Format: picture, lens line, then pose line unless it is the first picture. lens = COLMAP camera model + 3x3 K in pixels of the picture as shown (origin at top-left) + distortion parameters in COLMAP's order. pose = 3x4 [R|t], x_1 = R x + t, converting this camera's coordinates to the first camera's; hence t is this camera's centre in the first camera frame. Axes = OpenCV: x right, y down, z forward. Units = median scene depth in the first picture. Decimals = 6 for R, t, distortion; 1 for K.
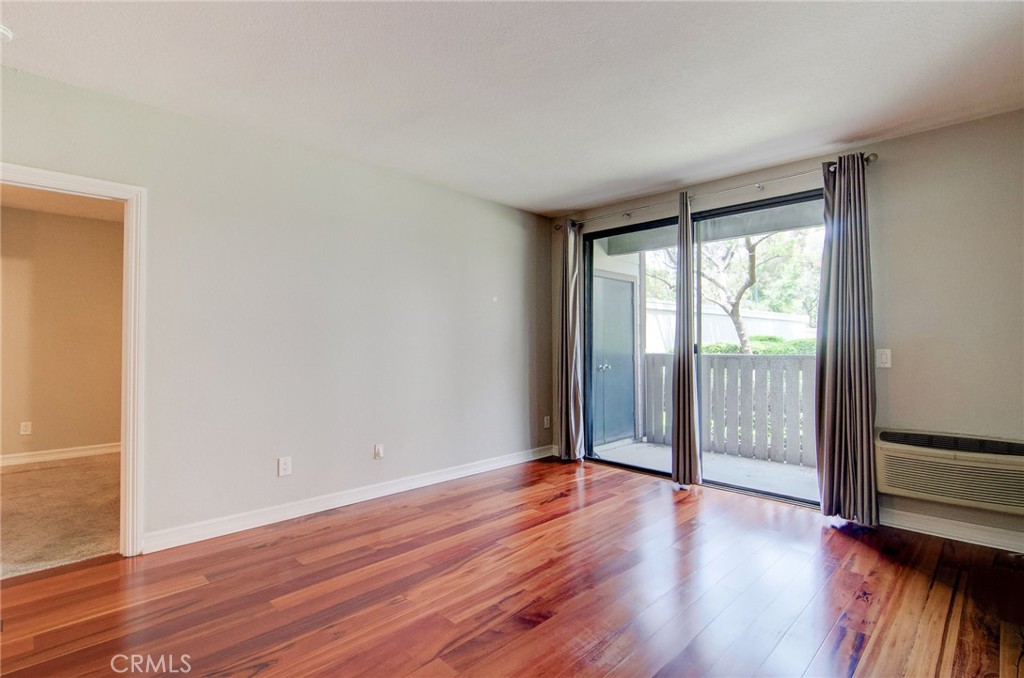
lens RADIAL K [[488.7, 0, 544.6], [0, 488.7, 340.5], [0, 0, 1]] dist [-0.000684, -0.004292]
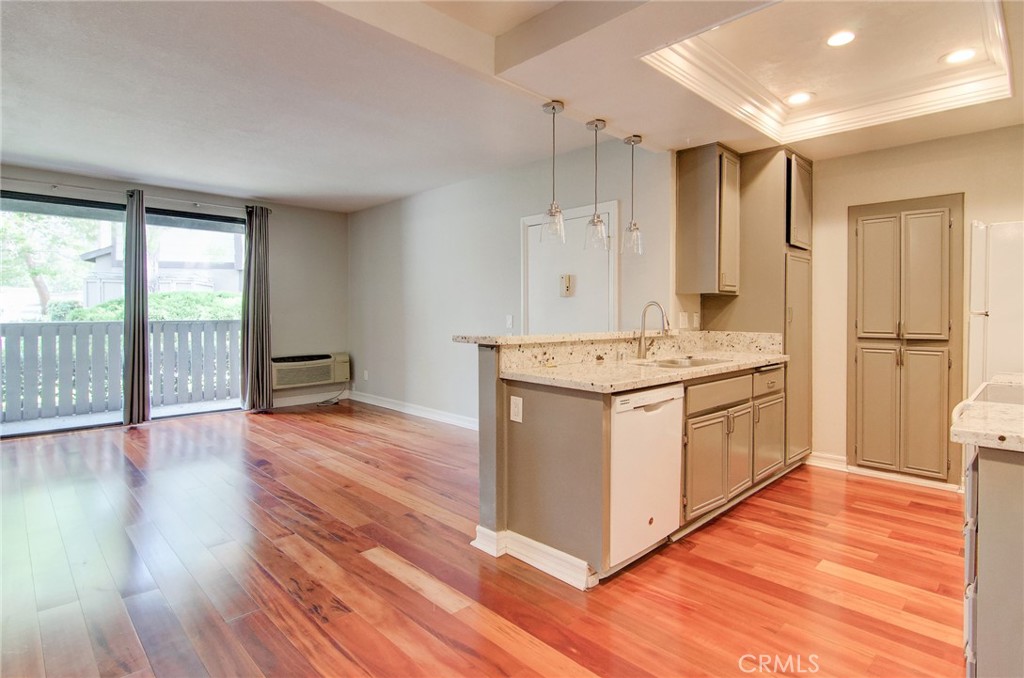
lens RADIAL K [[525.3, 0, 512.3], [0, 525.3, 314.7], [0, 0, 1]] dist [0.008395, -0.005189]
pose [[0.040155, -0.006603, 0.999172, -1.314038], [-0.013450, 0.999884, 0.007148, -0.006622], [-0.999103, -0.013726, 0.040062, -0.002835]]
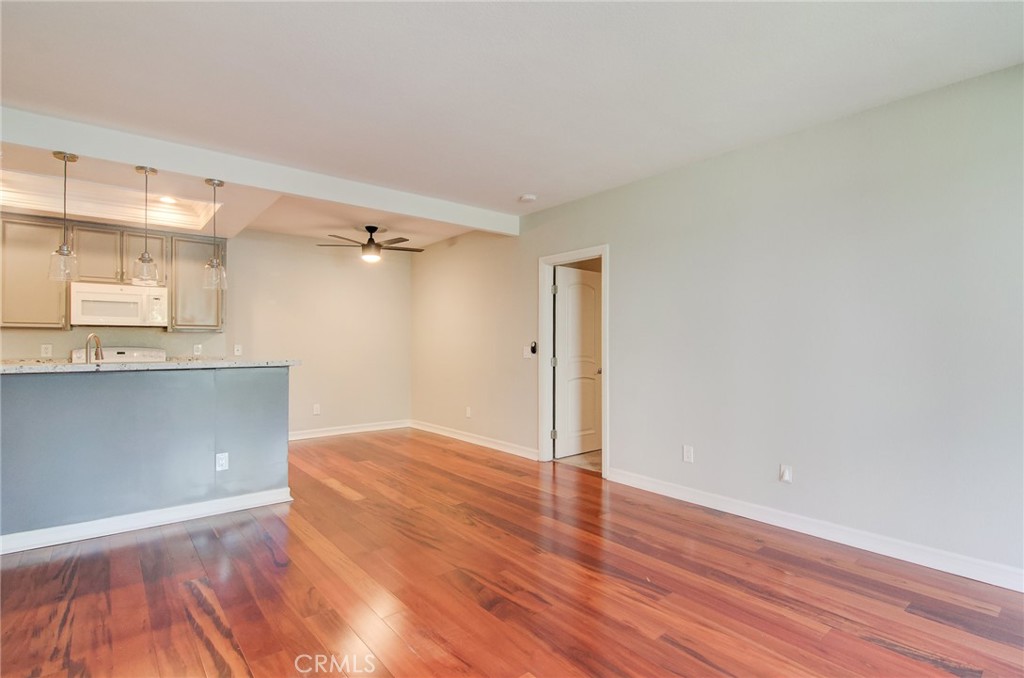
lens RADIAL K [[488.7, 0, 498.5], [0, 488.7, 345.2], [0, 0, 1]] dist [-0.000684, -0.004292]
pose [[-0.148993, -0.000756, -0.988838, 0.684445], [0.010382, 0.999943, -0.002329, 0.006469], [0.988784, -0.010613, -0.148977, 0.787220]]
